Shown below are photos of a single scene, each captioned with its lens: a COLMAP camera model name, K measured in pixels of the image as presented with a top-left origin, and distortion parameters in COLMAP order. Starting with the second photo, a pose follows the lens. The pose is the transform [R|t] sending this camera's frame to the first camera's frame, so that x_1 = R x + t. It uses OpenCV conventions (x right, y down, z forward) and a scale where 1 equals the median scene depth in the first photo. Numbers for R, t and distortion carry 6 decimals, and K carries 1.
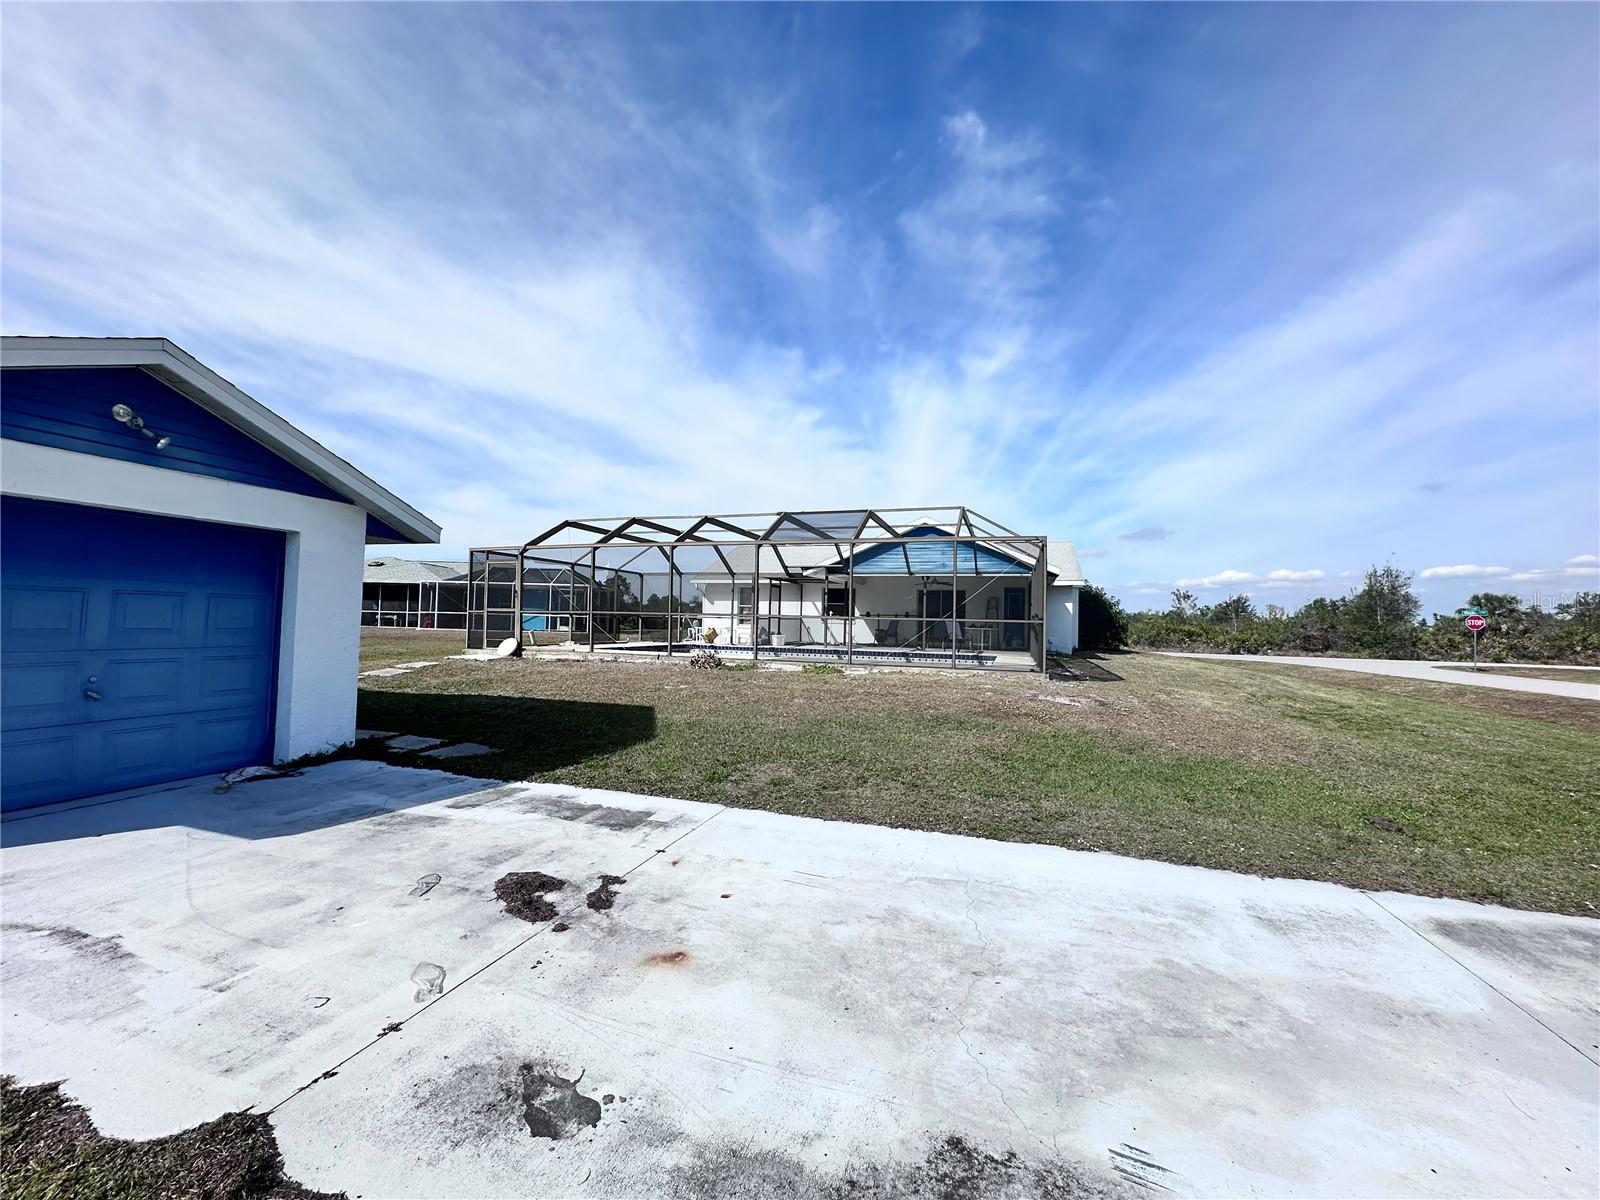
lens RADIAL K [[638.0, 0, 800.0], [0, 638.0, 600.0], [0, 0, 1]] dist [-0.002345, 0.000358]
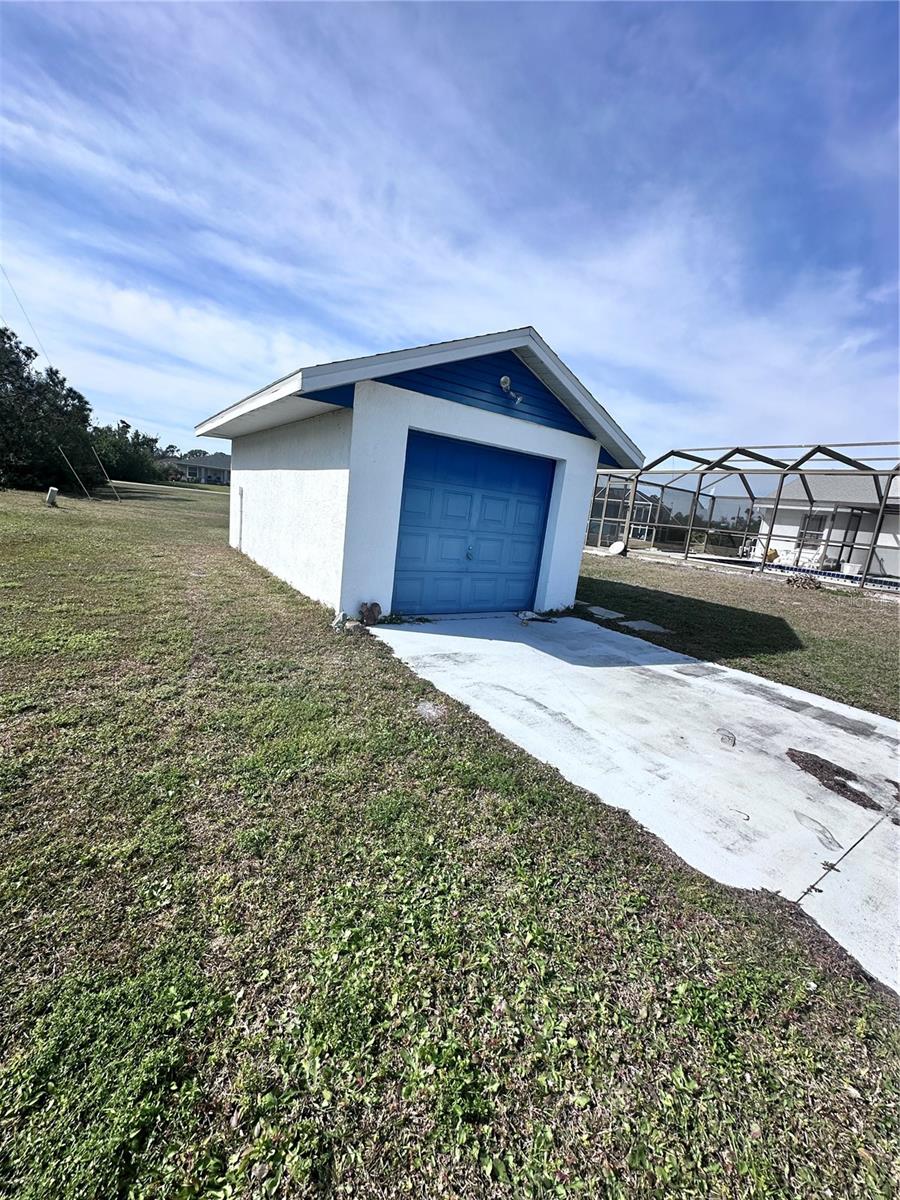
lens RADIAL K [[478.5, 0, 450.0], [0, 478.5, 600.0], [0, 0, 1]] dist [-0.002345, 0.000358]
pose [[0.787663, 0.177905, -0.589861, -0.352549], [-0.069495, 0.976947, 0.201853, 0.004391], [0.612174, -0.118000, 0.781869, -0.069721]]
